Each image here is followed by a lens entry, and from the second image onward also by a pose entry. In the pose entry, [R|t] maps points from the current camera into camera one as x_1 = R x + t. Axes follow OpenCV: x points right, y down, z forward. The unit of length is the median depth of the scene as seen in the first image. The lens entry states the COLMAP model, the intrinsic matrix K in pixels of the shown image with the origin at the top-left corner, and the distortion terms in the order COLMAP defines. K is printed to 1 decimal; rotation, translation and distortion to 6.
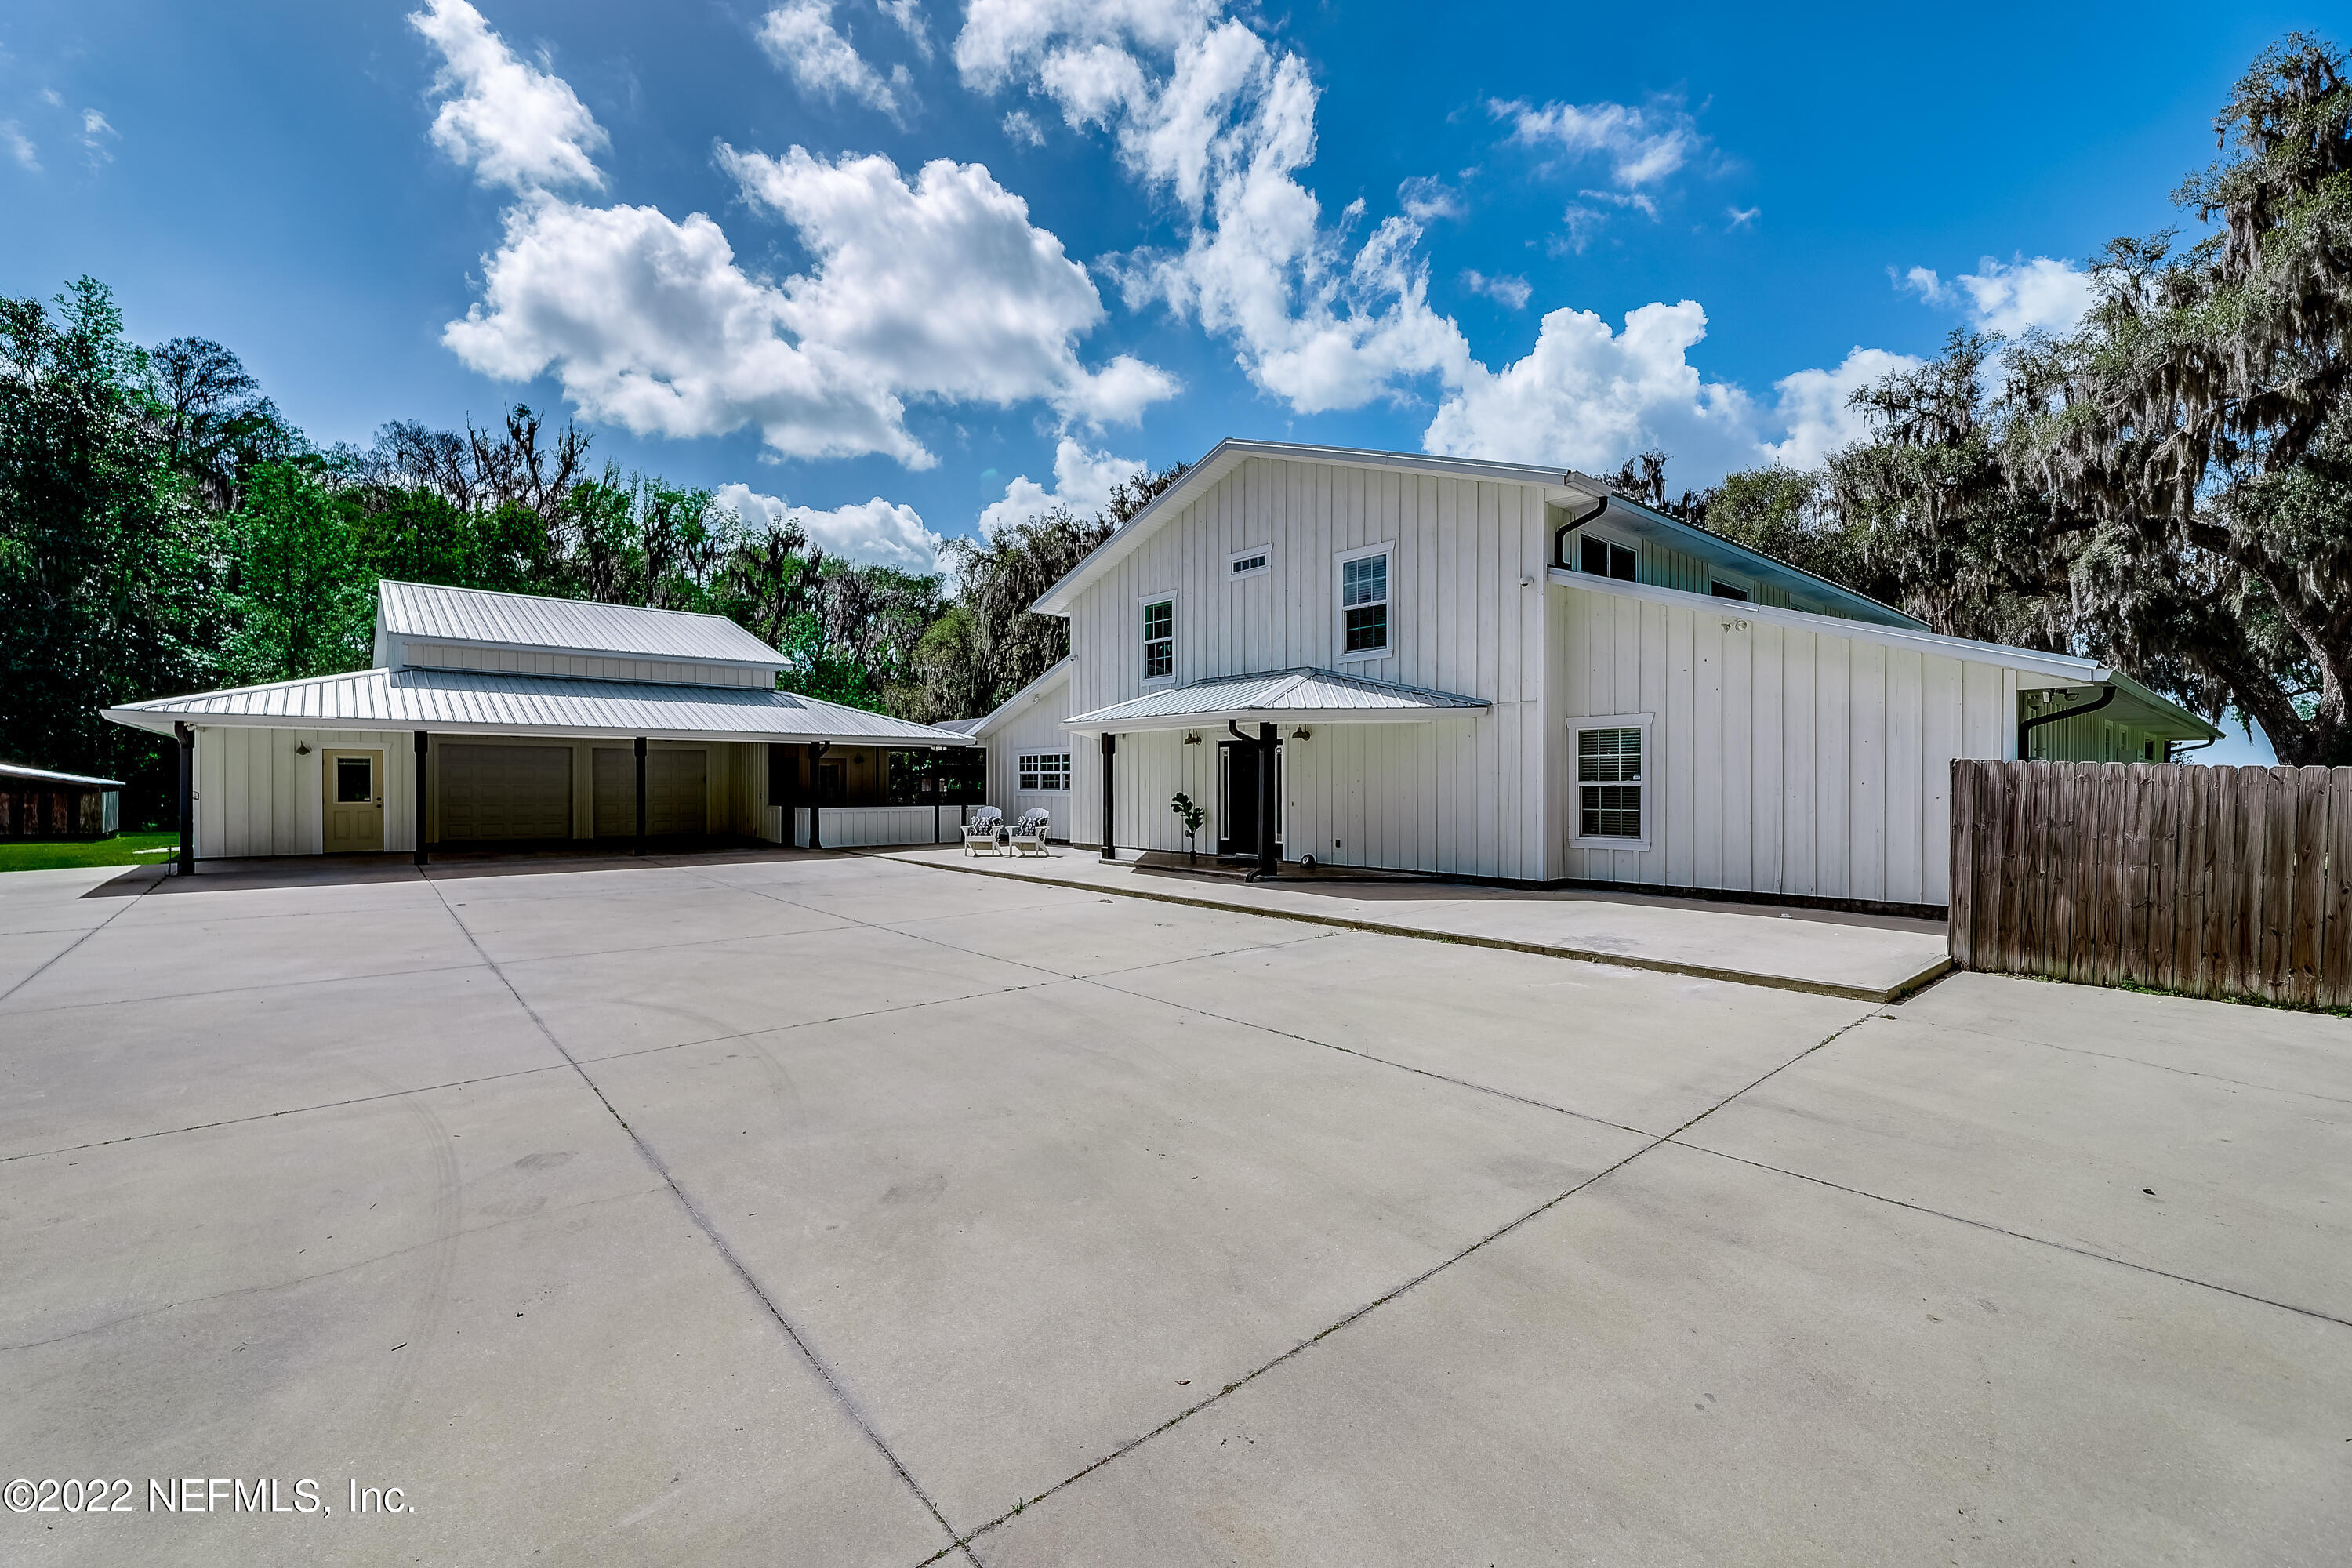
lens RADIAL K [[950.7, 0, 1176.0], [0, 950.7, 784.0], [0, 0, 1]] dist [0.000040, -0.000211]
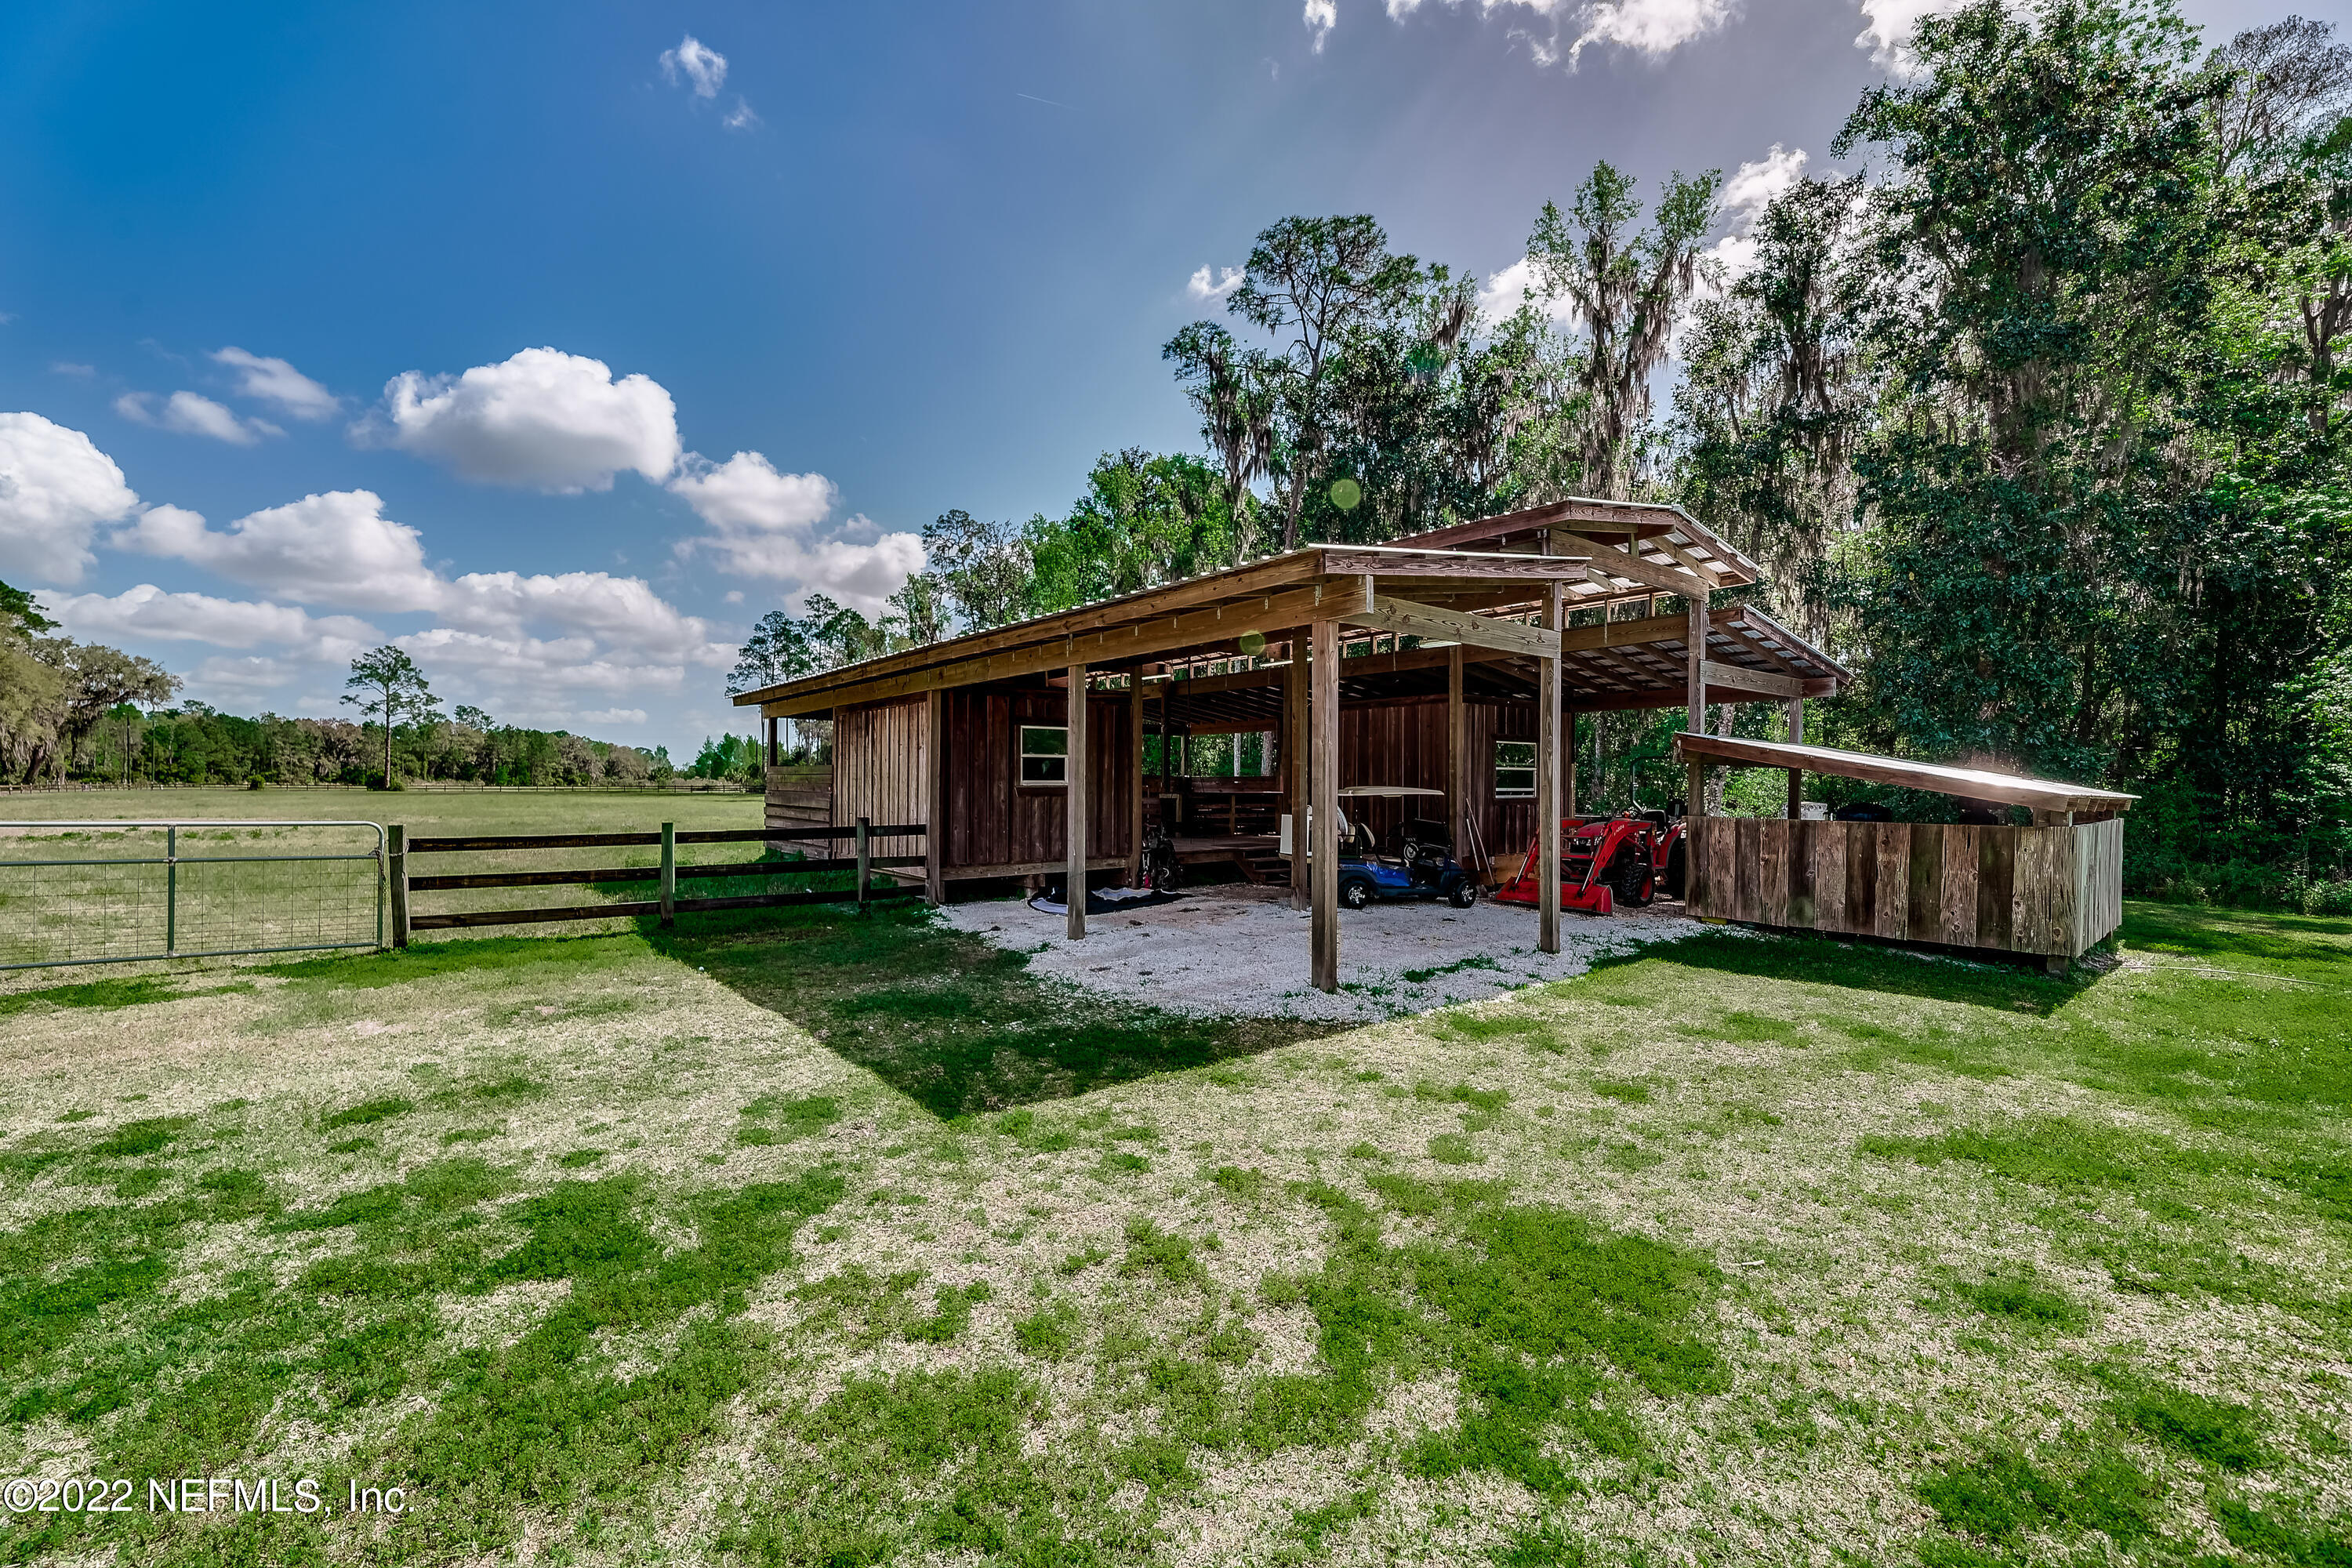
lens RADIAL K [[962.9, 0, 1165.1], [0, 962.9, 790.2], [0, 0, 1]] dist [0.013446, 0.000157]
pose [[-0.036713, 0.000065, -0.999326, -0.882371], [-0.006124, 0.999981, 0.000290, -0.002538], [0.999307, 0.006130, -0.036712, 0.787047]]
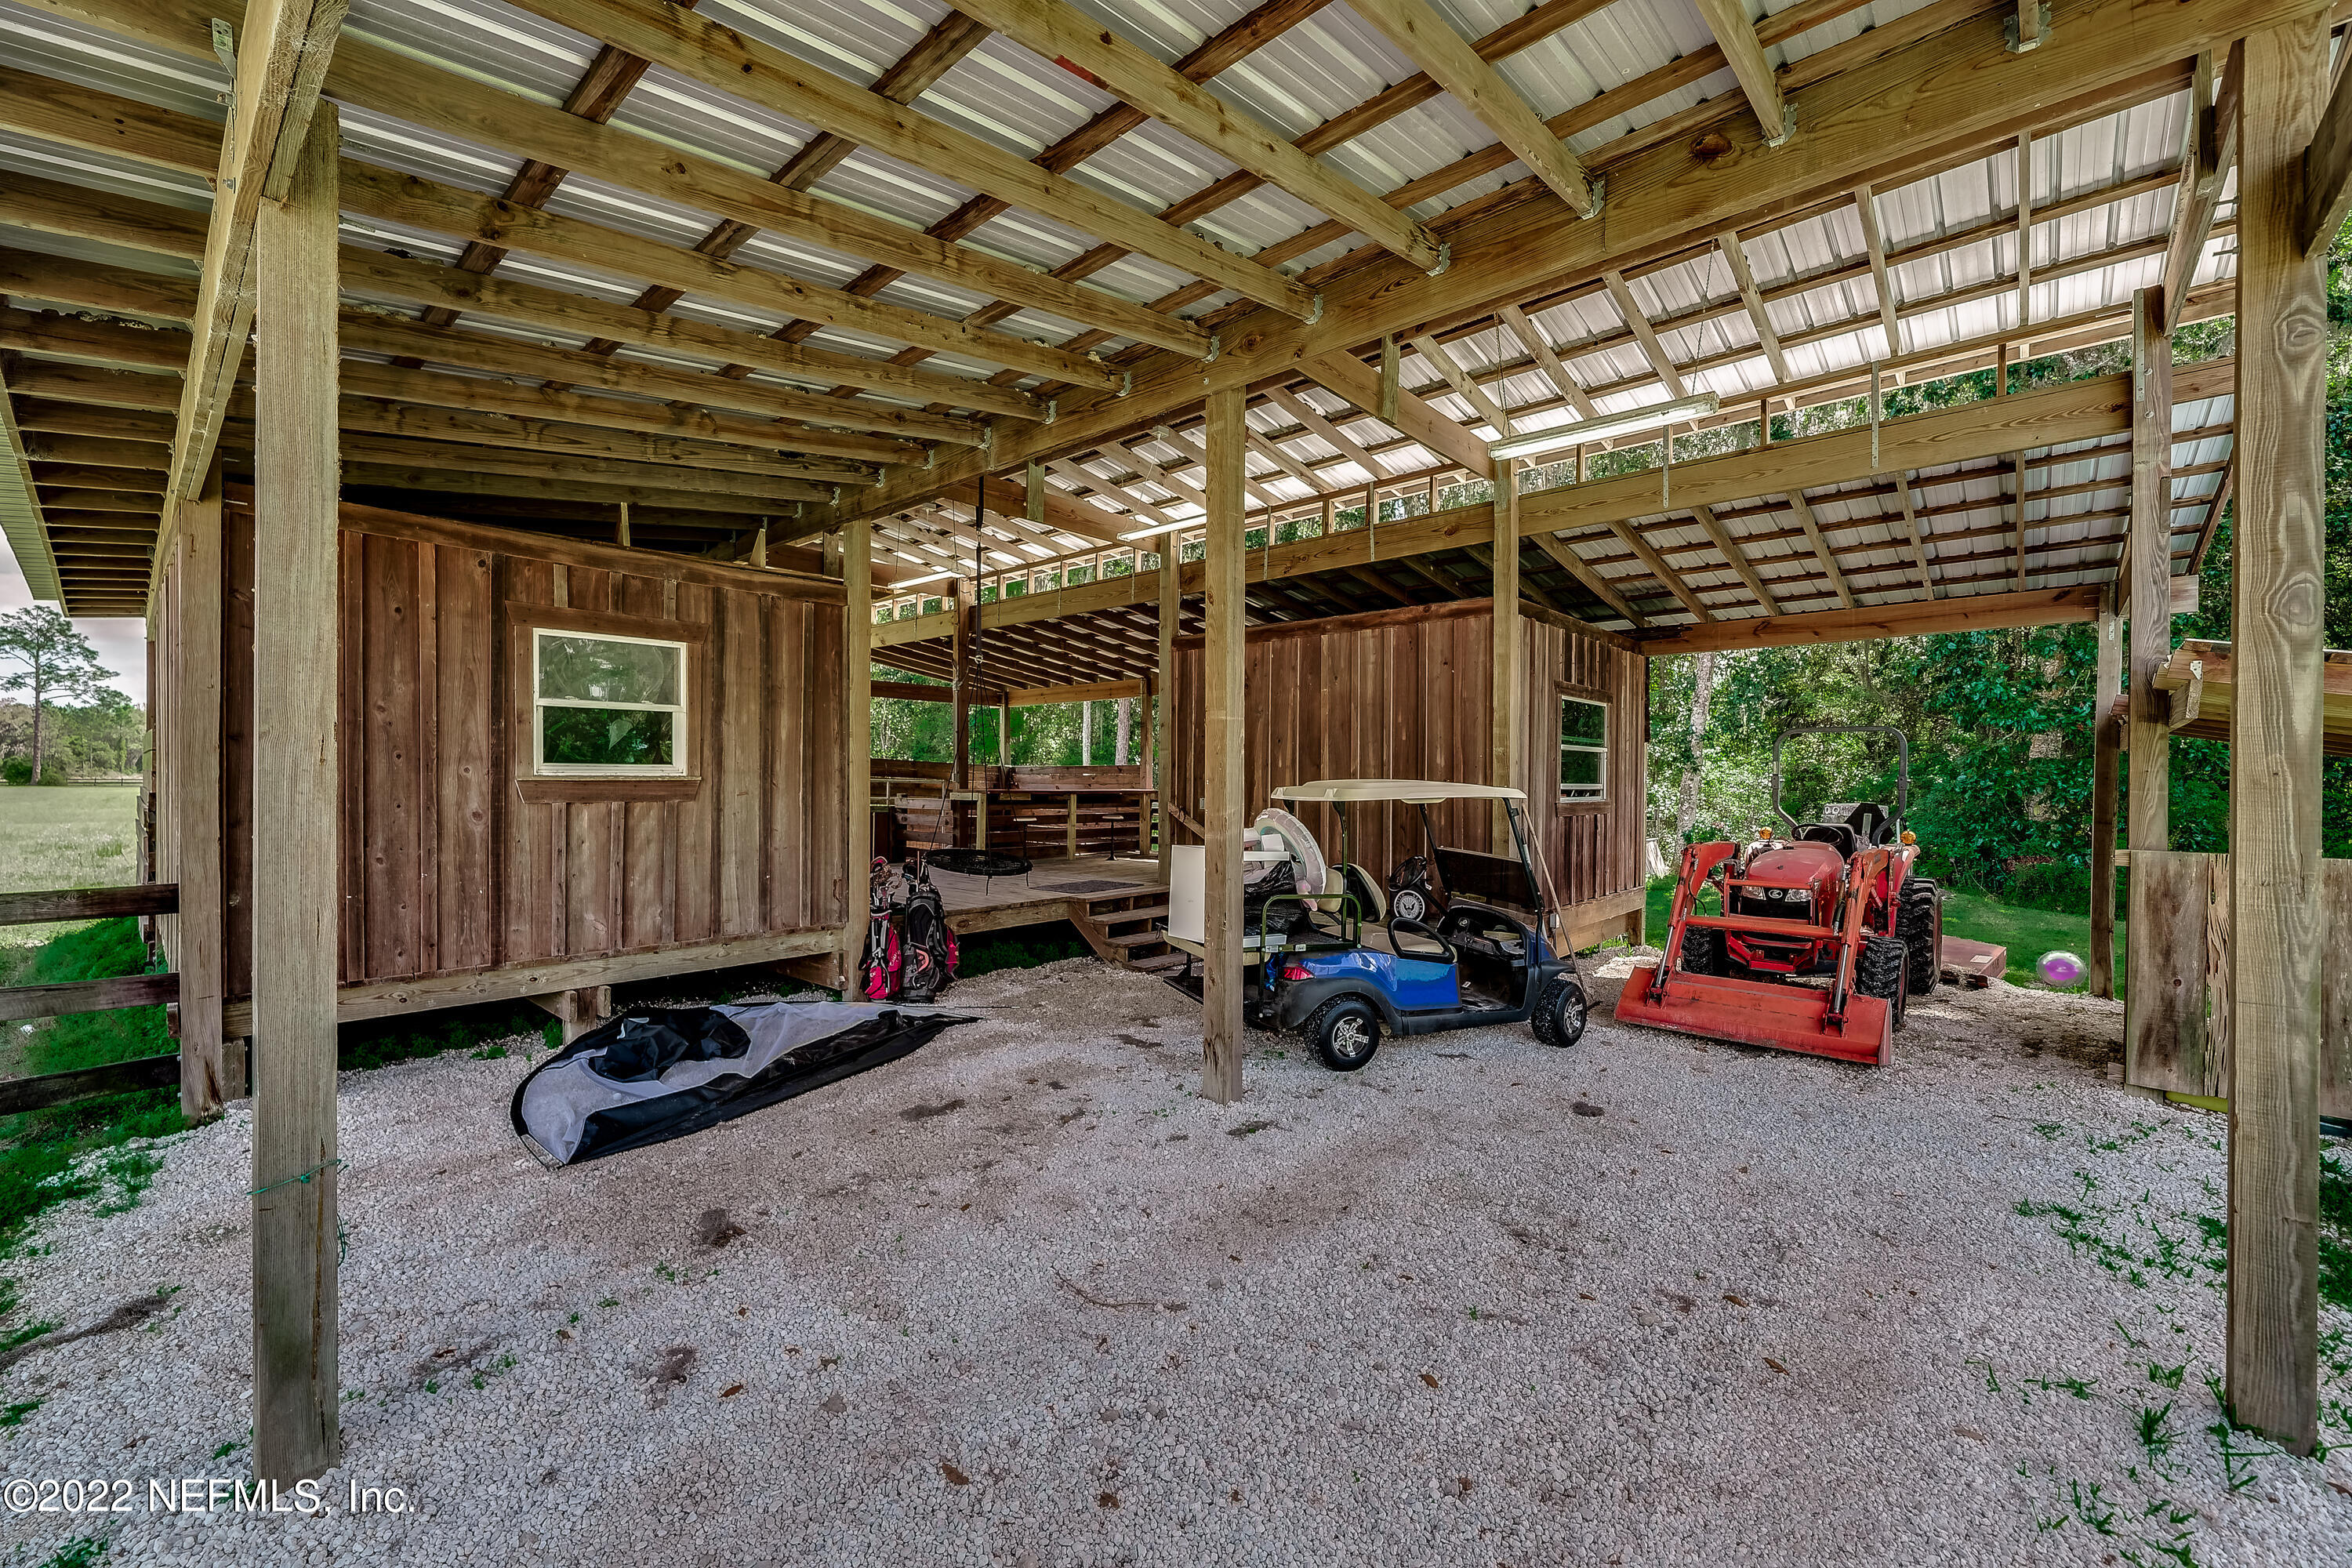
lens RADIAL K [[950.7, 0, 1176.0], [0, 950.7, 784.0], [0, 0, 1]] dist [0.000040, -0.000211]
pose [[0.127811, -0.001220, -0.991798, -1.174989], [-0.007467, 0.999970, -0.002193, -0.003125], [0.991770, 0.007686, 0.127798, 0.802975]]
